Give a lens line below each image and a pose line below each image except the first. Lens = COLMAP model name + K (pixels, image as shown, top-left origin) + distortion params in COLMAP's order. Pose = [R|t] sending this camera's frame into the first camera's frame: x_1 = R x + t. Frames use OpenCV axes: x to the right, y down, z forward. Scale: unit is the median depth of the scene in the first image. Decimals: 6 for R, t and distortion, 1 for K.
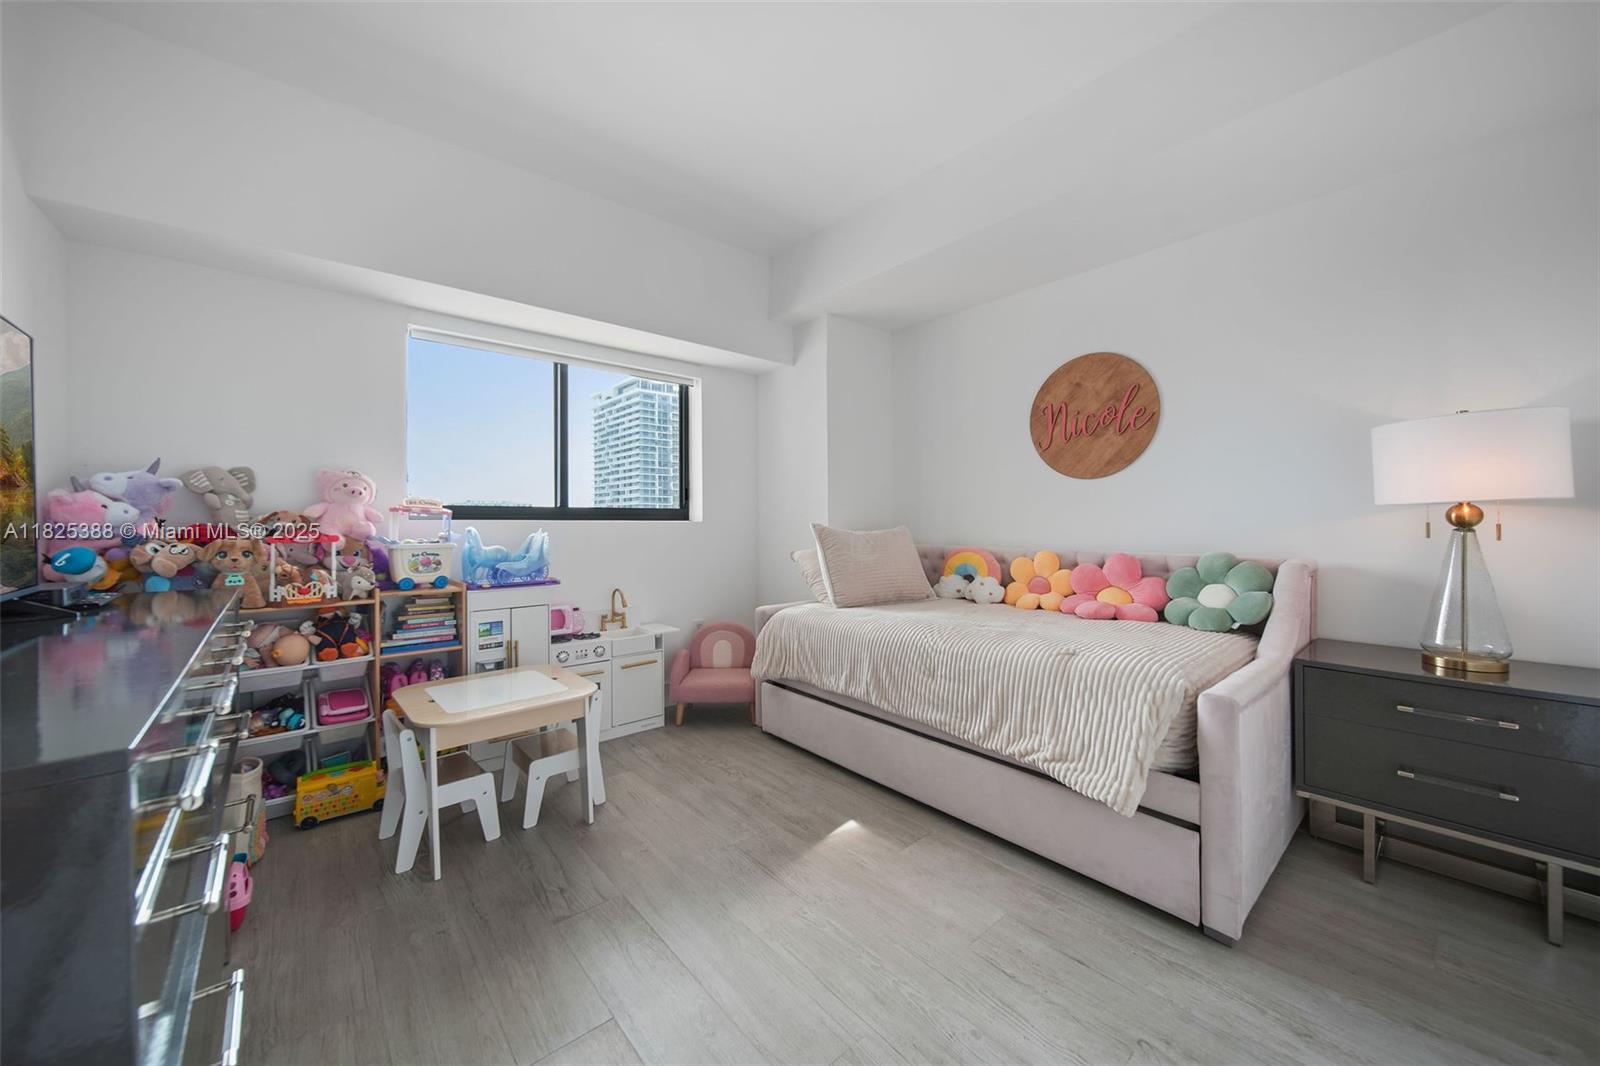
lens RADIAL K [[557.9, 0, 813.6], [0, 557.9, 531.7], [0, 0, 1]] dist [-0.001243, -0.000391]
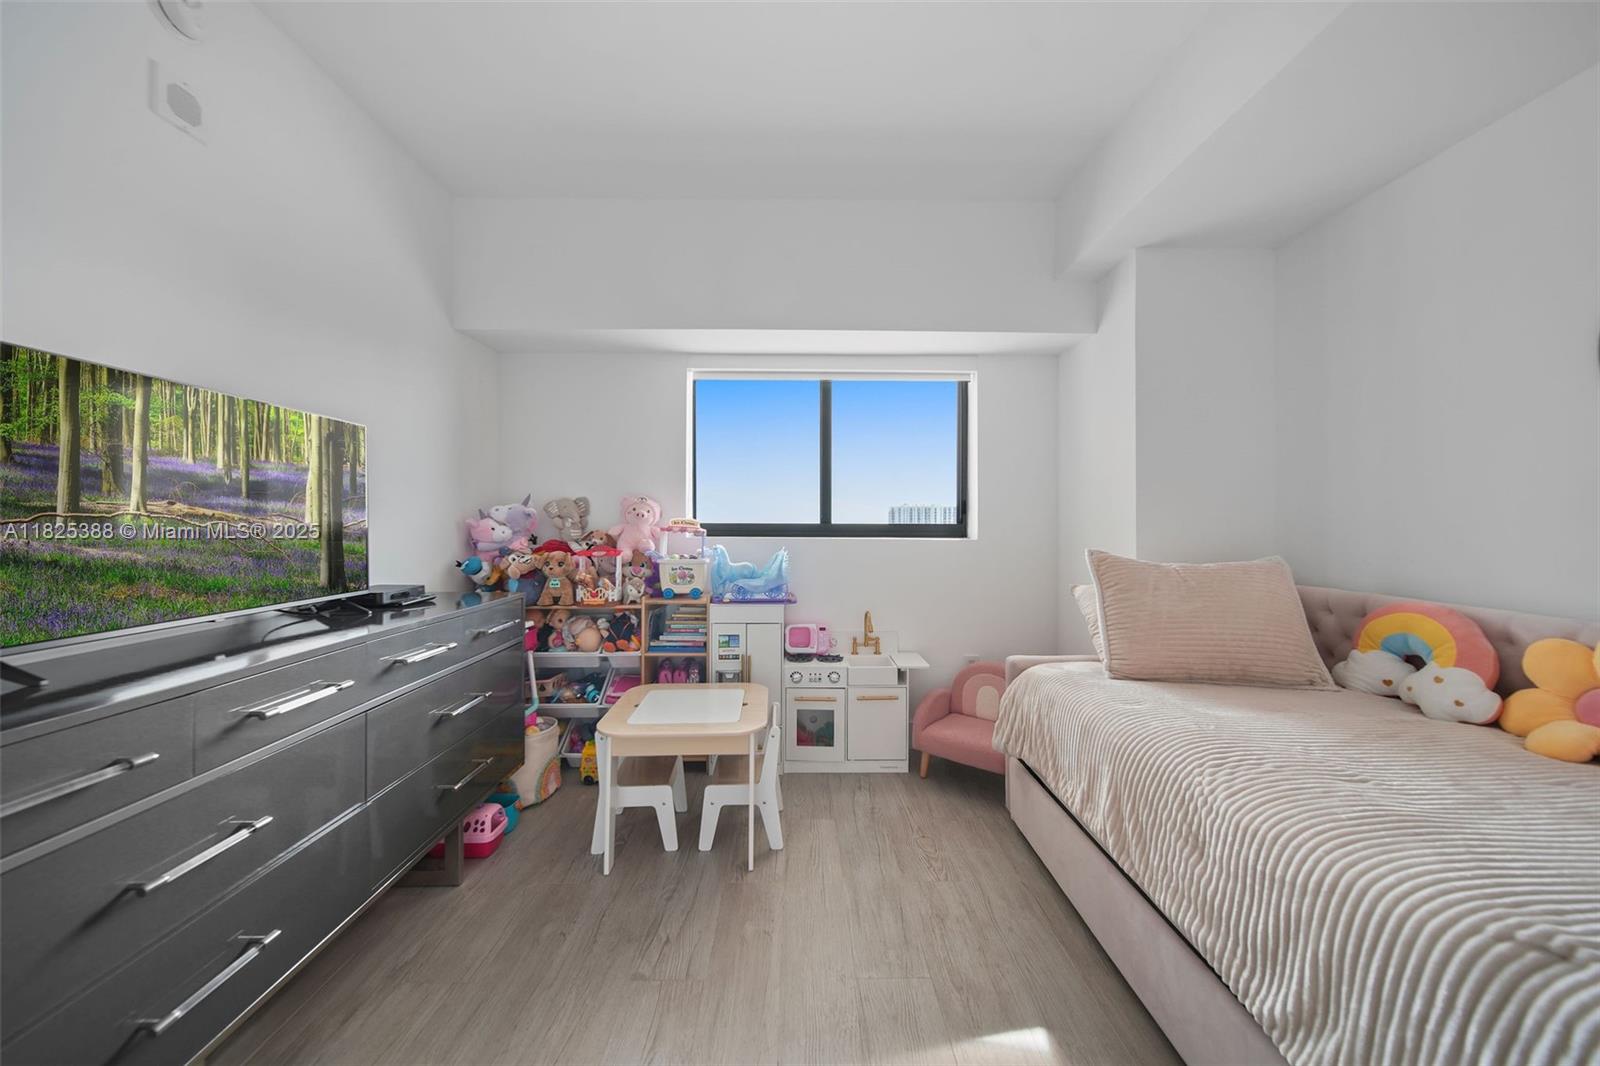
lens RADIAL K [[557.9, 0, 813.6], [0, 557.9, 531.7], [0, 0, 1]] dist [-0.001243, -0.000391]
pose [[0.767983, 0.014578, -0.640304, 0.229522], [-0.019831, 0.999803, -0.001022, -0.037640], [0.640163, 0.013482, 0.768121, 0.290425]]
